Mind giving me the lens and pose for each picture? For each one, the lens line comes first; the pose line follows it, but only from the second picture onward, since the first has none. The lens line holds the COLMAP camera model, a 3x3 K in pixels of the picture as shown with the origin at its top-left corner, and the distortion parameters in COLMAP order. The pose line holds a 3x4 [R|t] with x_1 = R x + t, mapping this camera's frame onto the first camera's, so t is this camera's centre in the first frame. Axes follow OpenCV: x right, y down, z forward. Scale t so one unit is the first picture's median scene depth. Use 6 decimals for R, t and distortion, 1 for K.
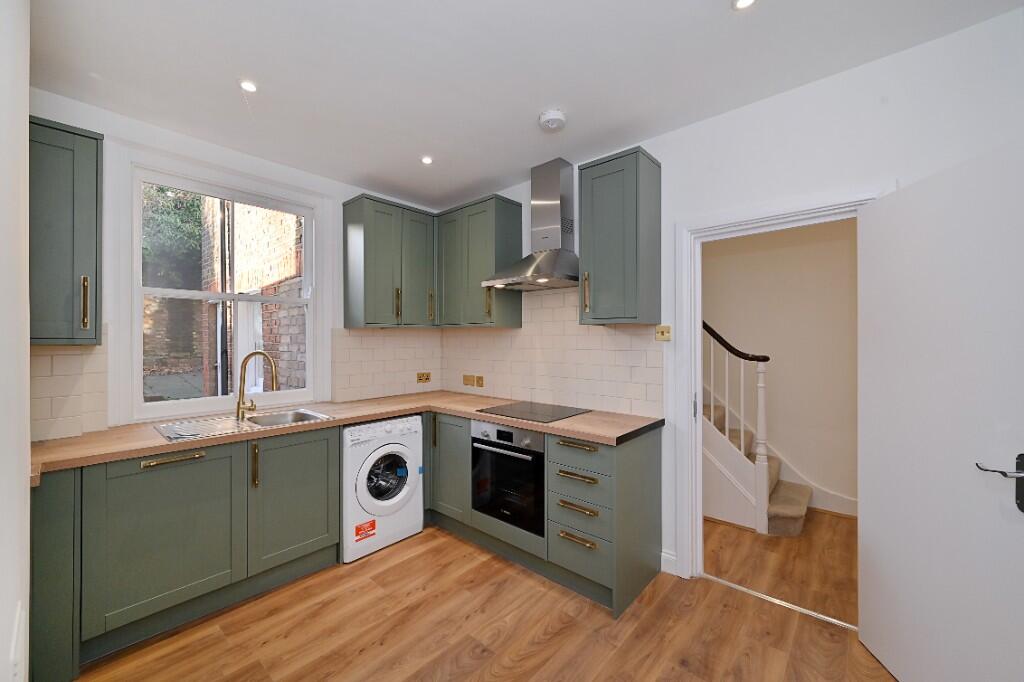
lens RADIAL K [[401.5, 0, 512.0], [0, 401.5, 341.0], [0, 0, 1]] dist [0.000327, -0.000037]
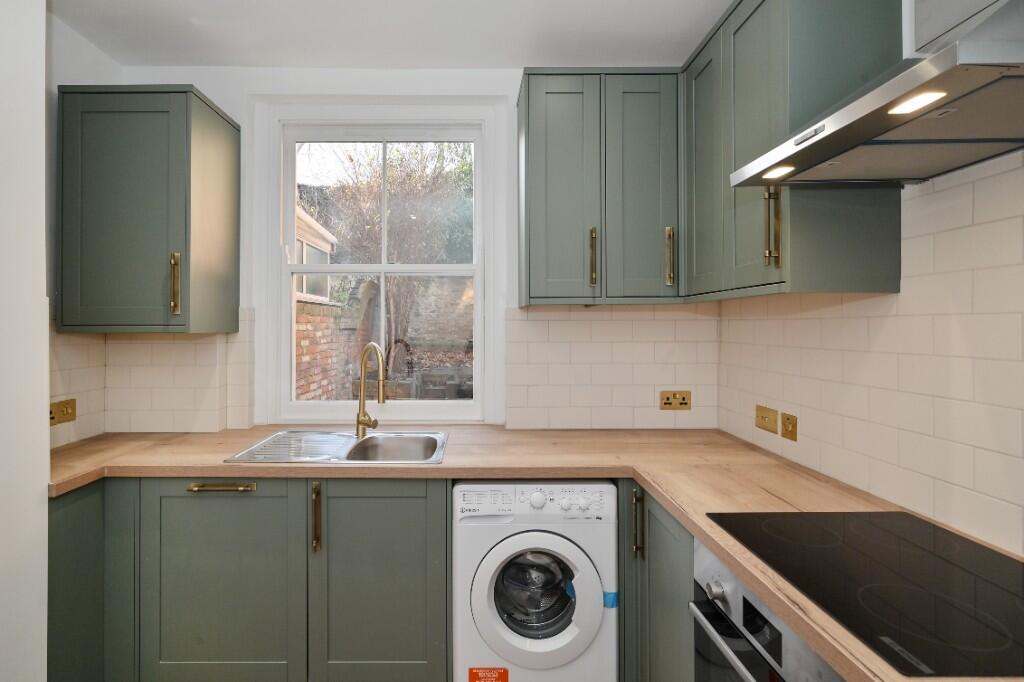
lens RADIAL K [[475.2, 0, 510.6], [0, 475.2, 326.7], [0, 0, 1]] dist [-0.002076, -0.000098]
pose [[0.667628, 0.000906, -0.744494, 0.115887], [-0.002935, 0.999995, -0.001415, -0.002722], [0.744489, 0.003130, 0.667628, 0.544887]]
